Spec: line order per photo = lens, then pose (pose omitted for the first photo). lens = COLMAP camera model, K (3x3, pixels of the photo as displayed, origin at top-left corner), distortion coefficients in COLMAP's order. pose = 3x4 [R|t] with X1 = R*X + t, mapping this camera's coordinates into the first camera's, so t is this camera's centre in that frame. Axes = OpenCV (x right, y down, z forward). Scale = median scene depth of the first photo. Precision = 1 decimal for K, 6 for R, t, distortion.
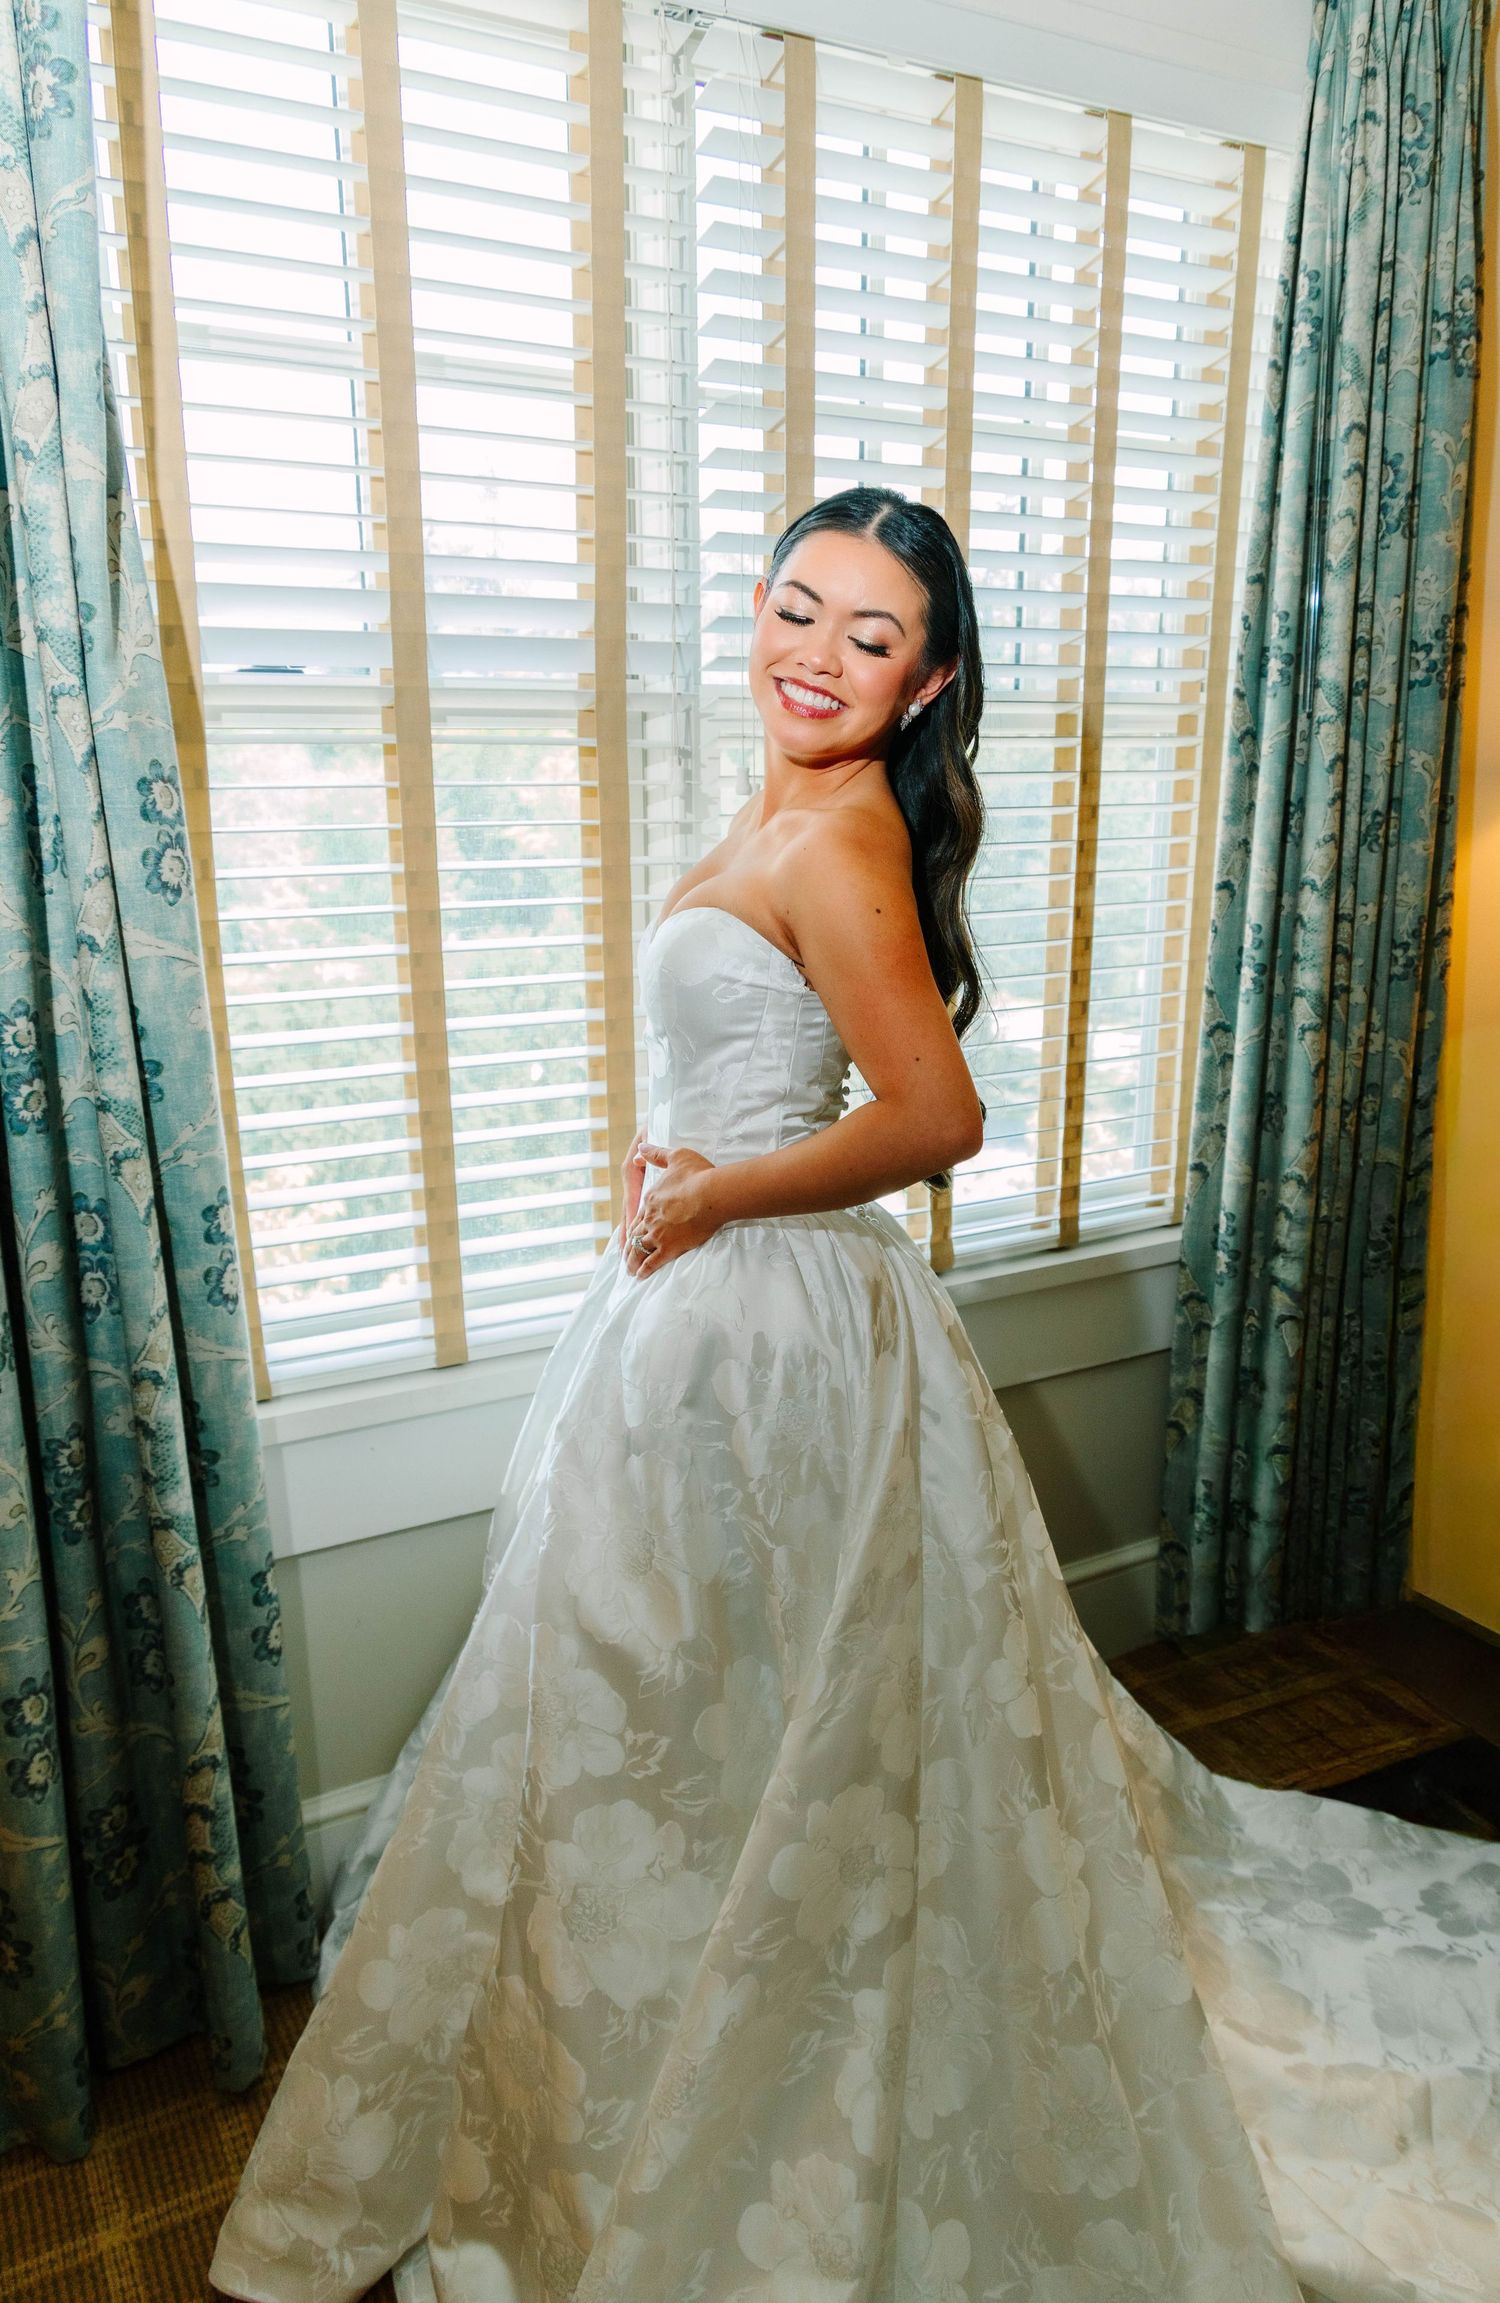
lens RADIAL K [[1635.2, 0, 782.1], [0, 1635.2, 1151.6], [0, 0, 1]] dist [0.017452, -0.004030]
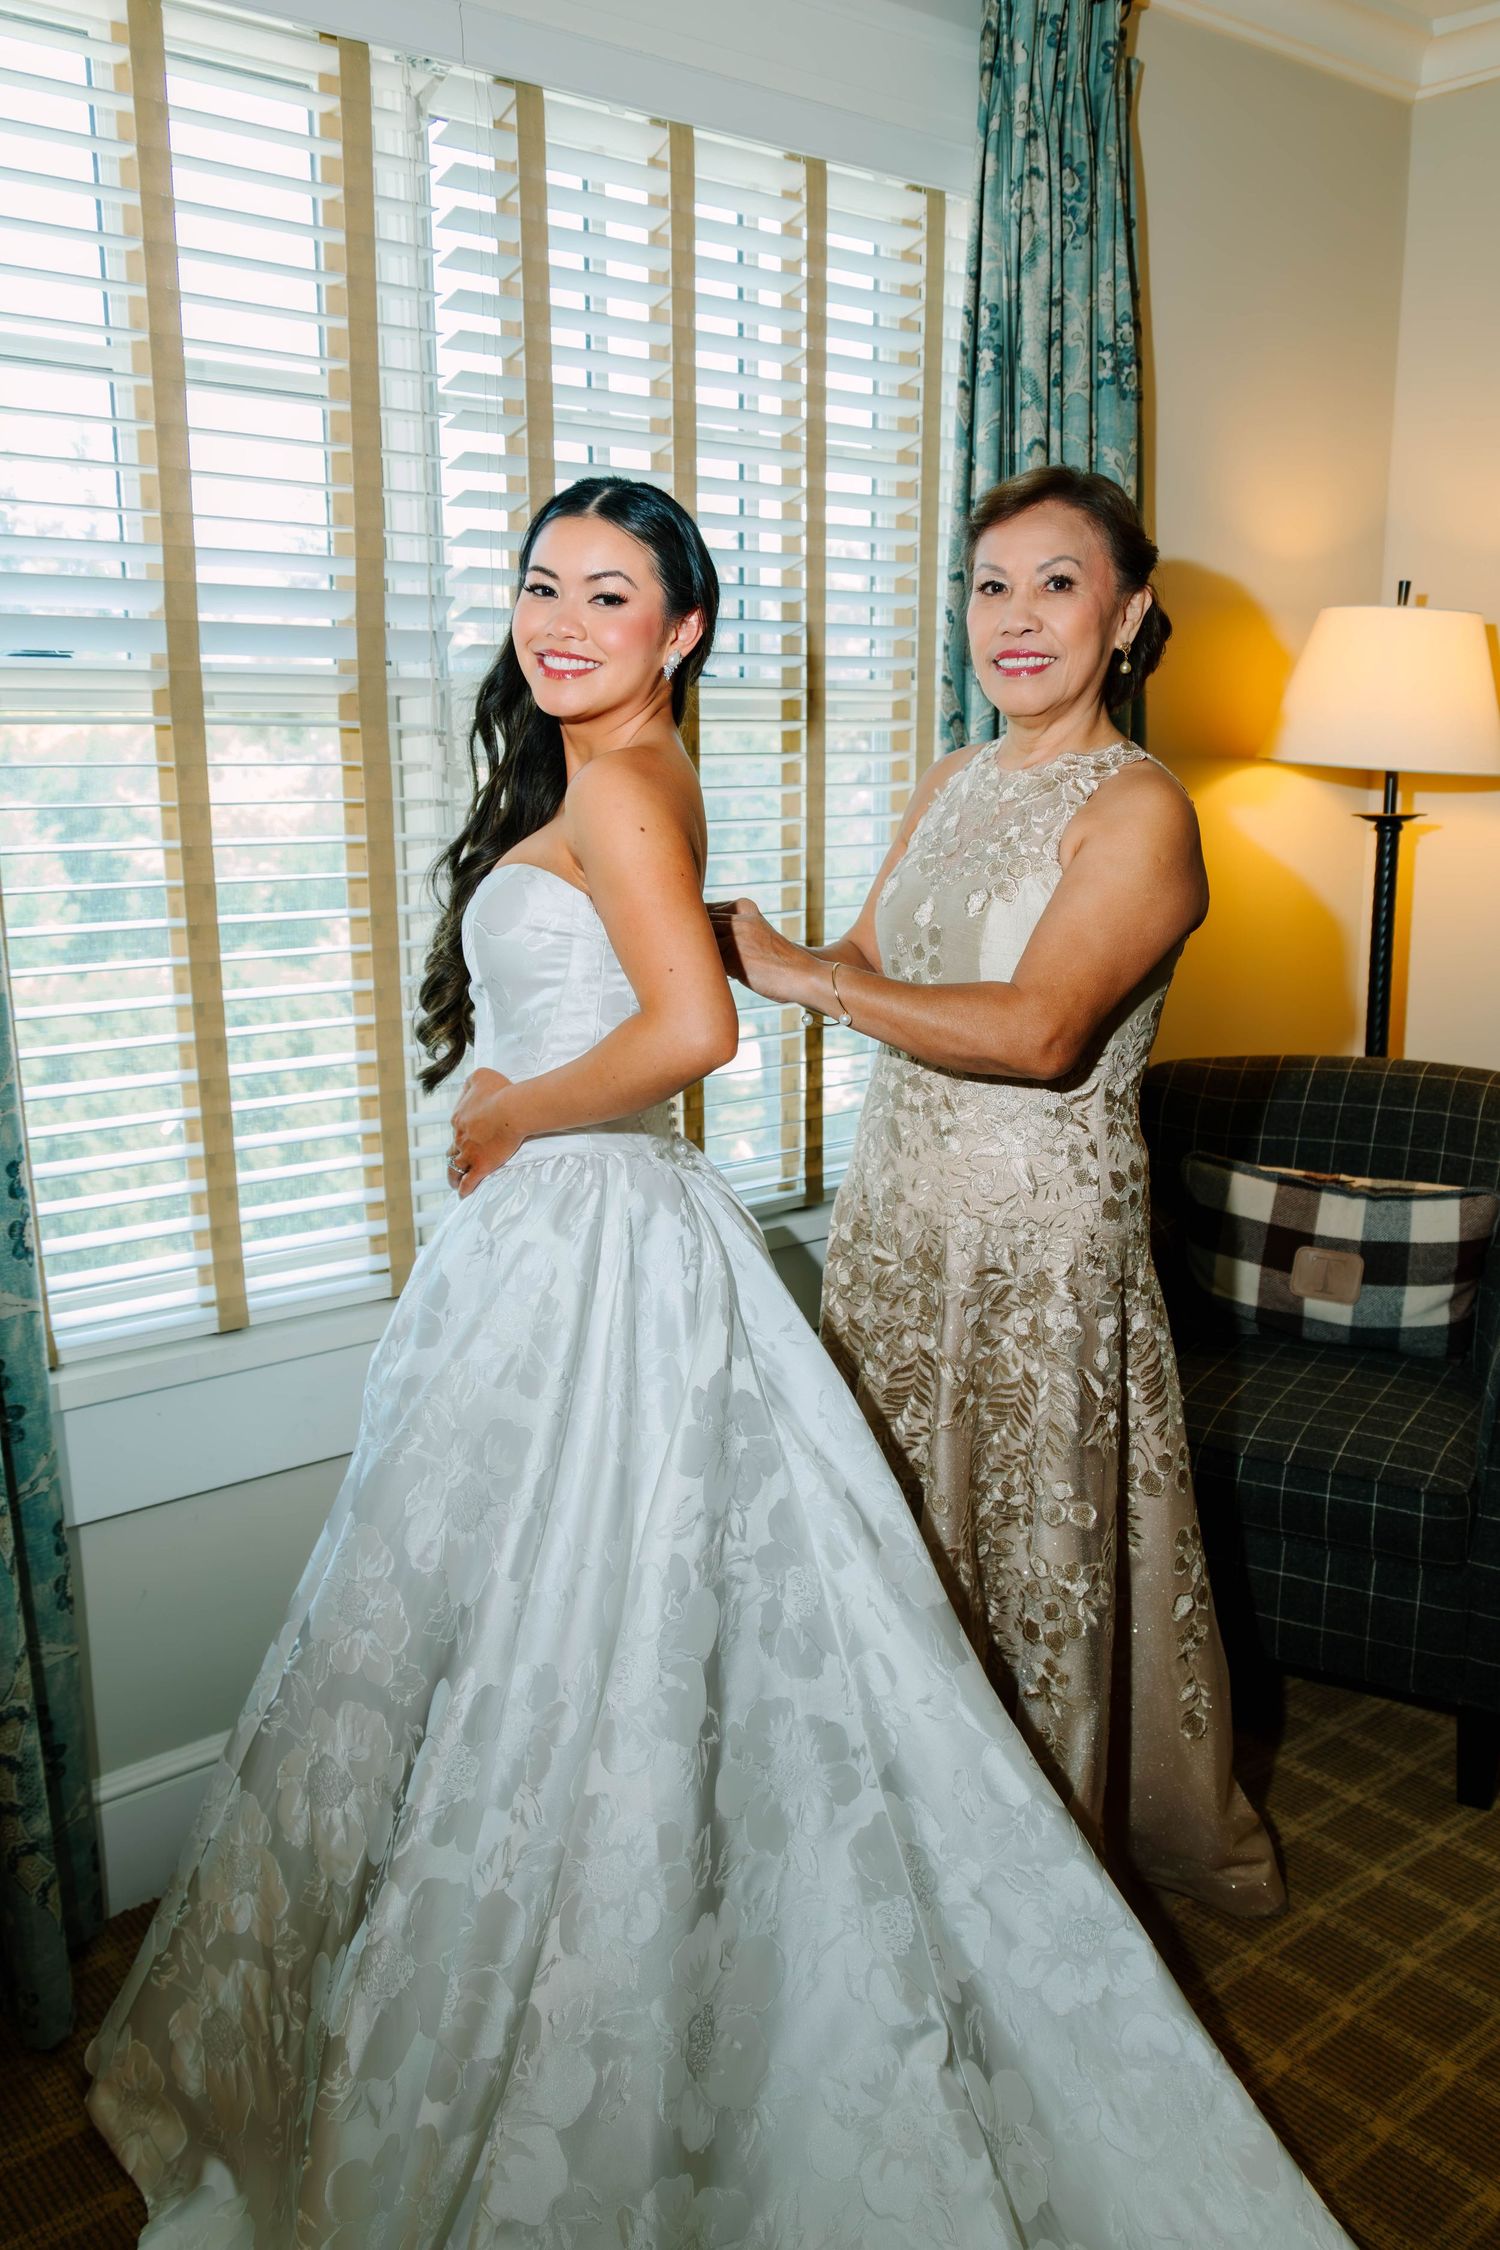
lens RADIAL K [[1809.1, 0, 743.8], [0, 1809.1, 1116.2], [0, 0, 1]] dist [0.006256, 0.001529]
pose [[0.987063, -0.038277, 0.155698, -0.055983], [0.045052, 0.998175, -0.040221, 0.054715], [-0.153874, 0.046716, 0.986986, -0.159898]]
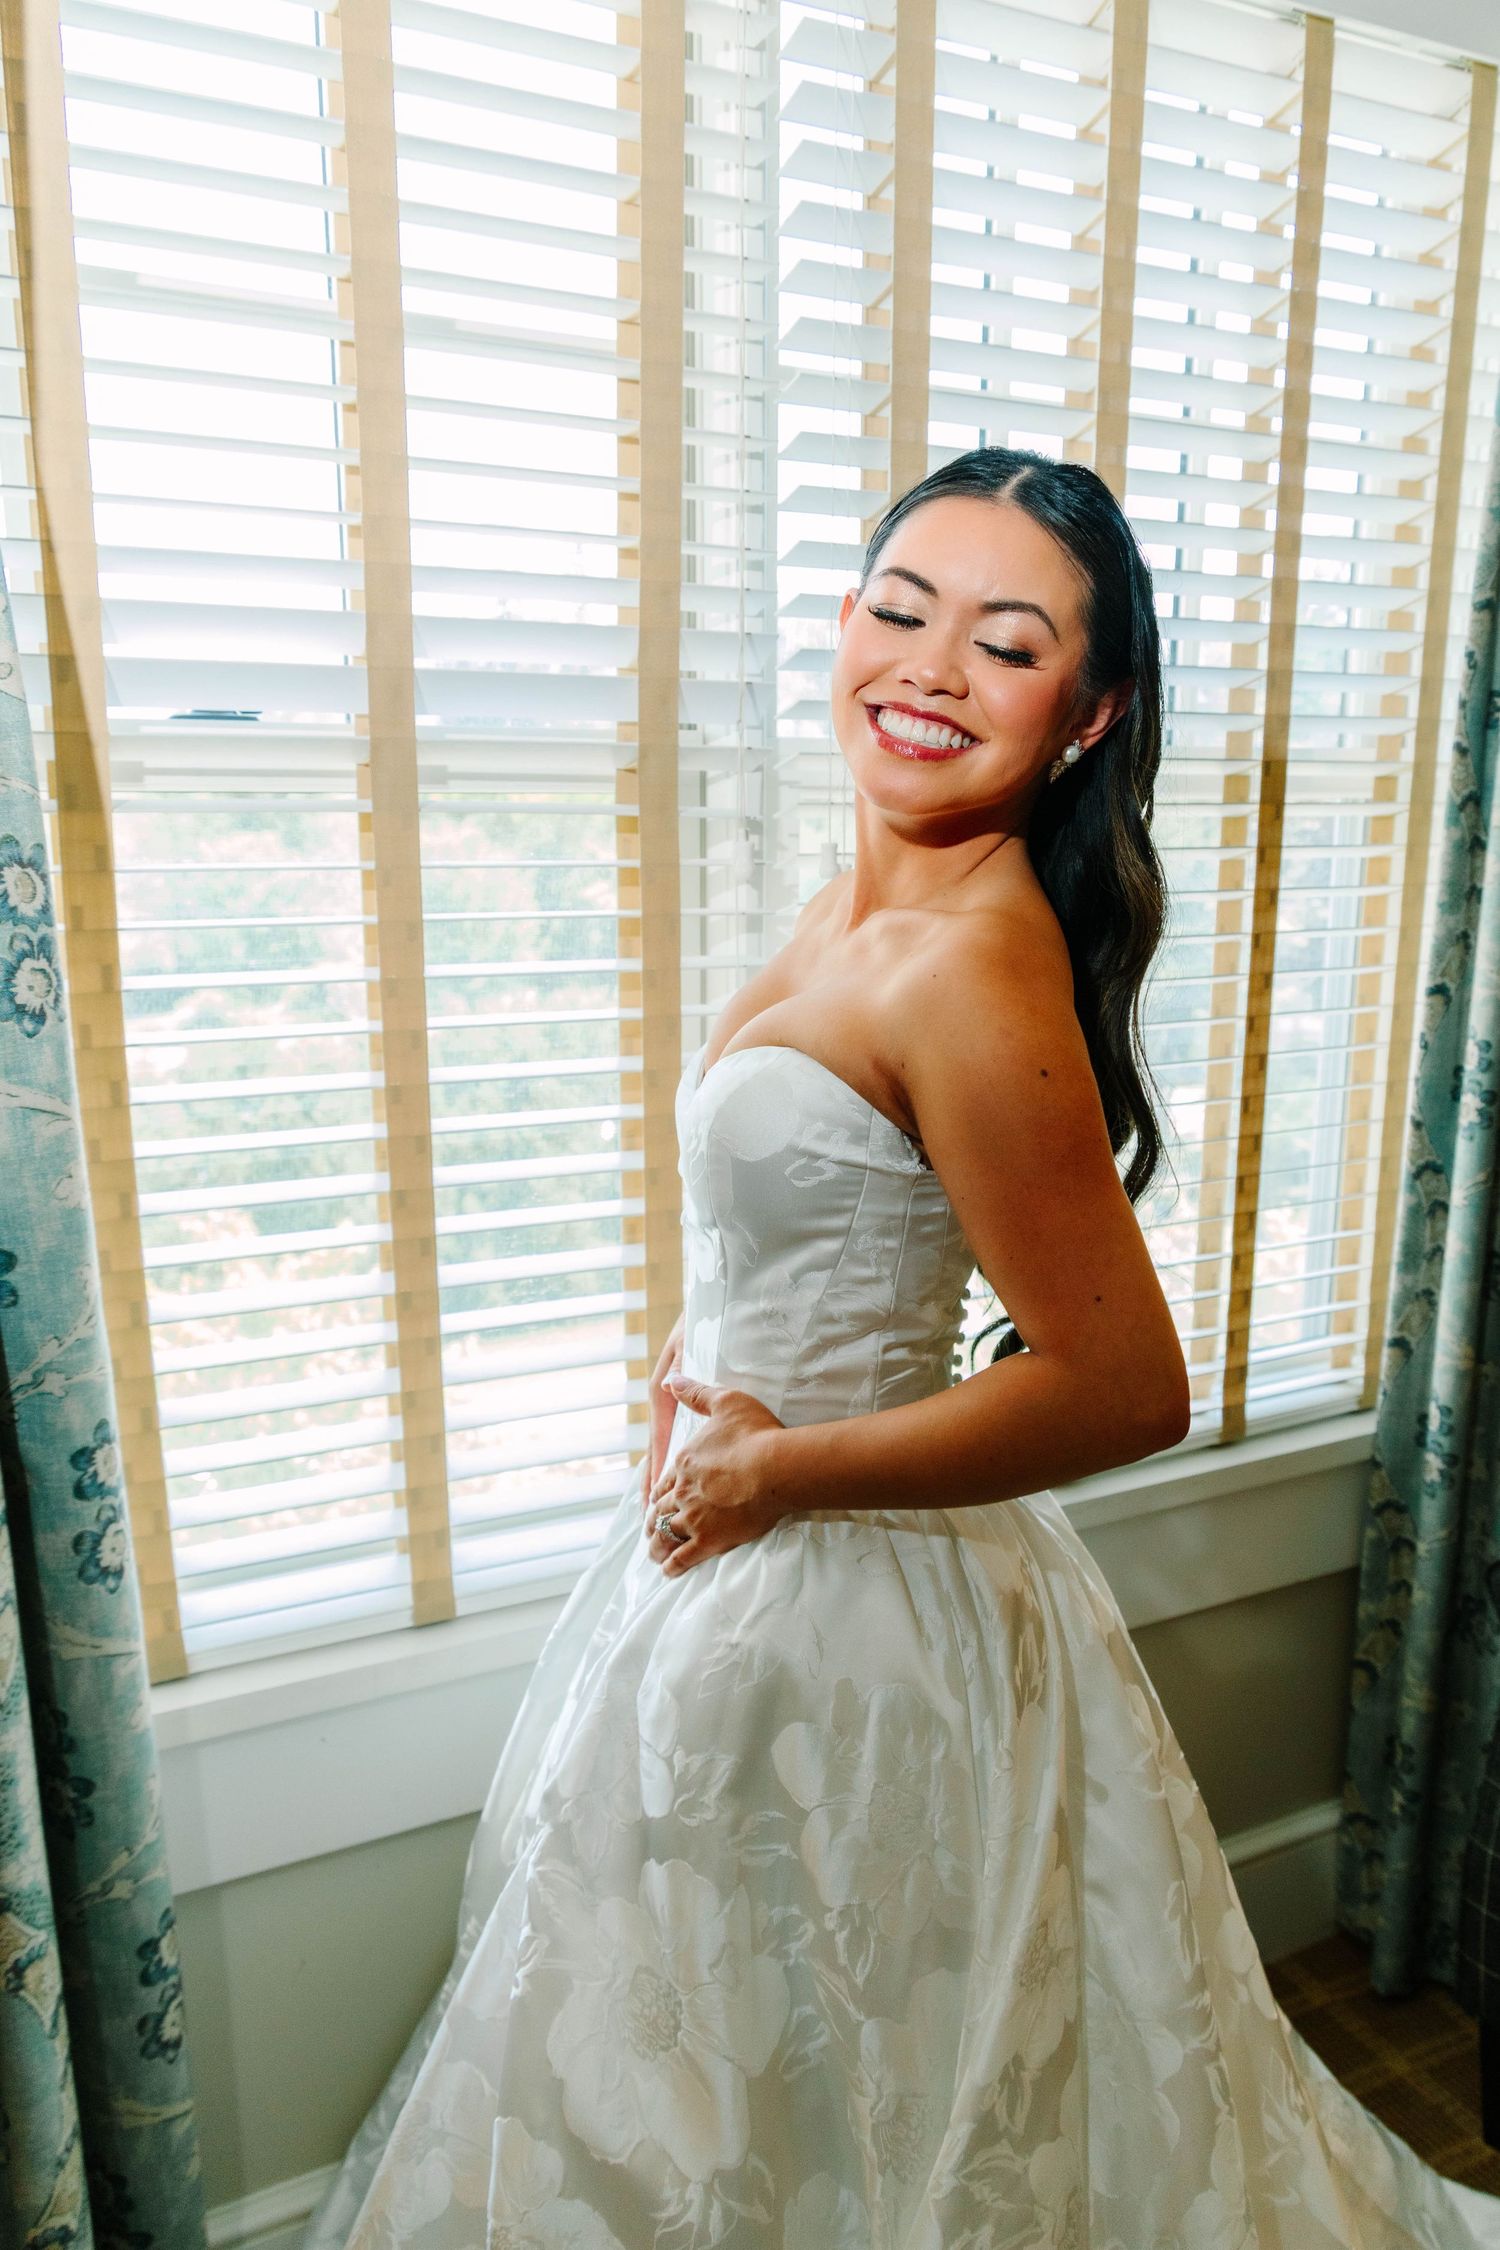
lens RADIAL K [[1609.8, 0, 750.0], [0, 1609.8, 1125.0], [0, 0, 1]] dist [0.000567, 0.008610]
pose [[0.997687, 0.012979, -0.066723, -0.008537], [-0.016341, 0.998611, -0.050094, -0.061485], [0.065980, 0.051069, 0.996513, 0.242128]]
